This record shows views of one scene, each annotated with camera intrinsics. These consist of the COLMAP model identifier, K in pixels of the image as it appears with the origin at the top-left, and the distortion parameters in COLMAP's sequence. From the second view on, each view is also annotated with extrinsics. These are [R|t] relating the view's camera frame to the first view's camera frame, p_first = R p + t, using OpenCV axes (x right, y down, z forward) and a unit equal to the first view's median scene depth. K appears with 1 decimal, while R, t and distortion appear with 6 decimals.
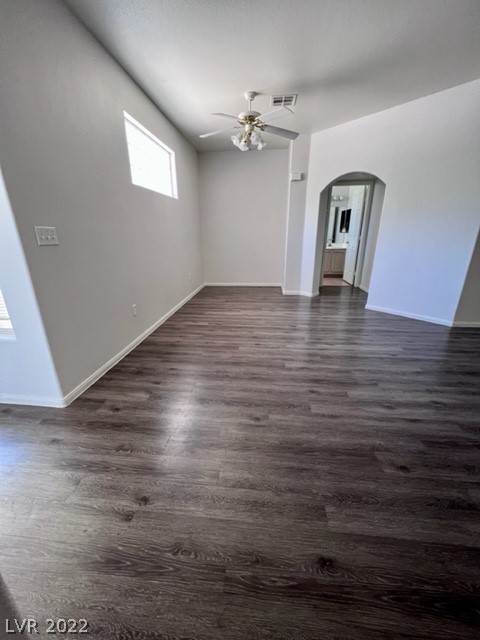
lens RADIAL K [[257.5, 0, 240.0], [0, 257.5, 320.0], [0, 0, 1]] dist [0.001309, 0.000307]
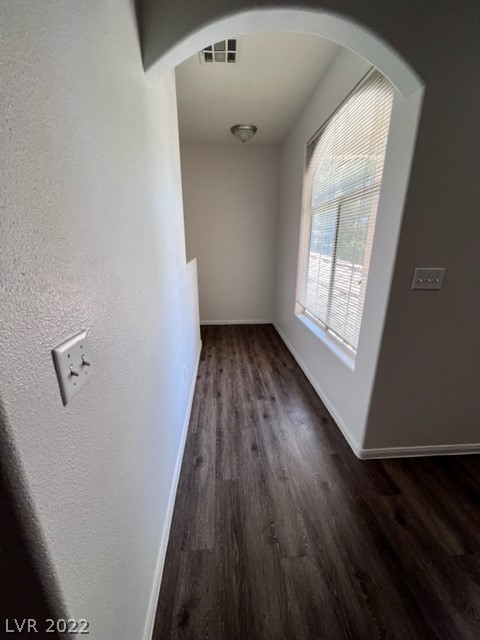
lens RADIAL K [[257.5, 0, 240.0], [0, 257.5, 320.0], [0, 0, 1]] dist [0.001309, 0.000307]
pose [[0.174839, 0.289489, -0.941078, -0.044484], [-0.332379, 0.917046, 0.220345, -0.169819], [0.926799, 0.274269, 0.256556, 0.252099]]
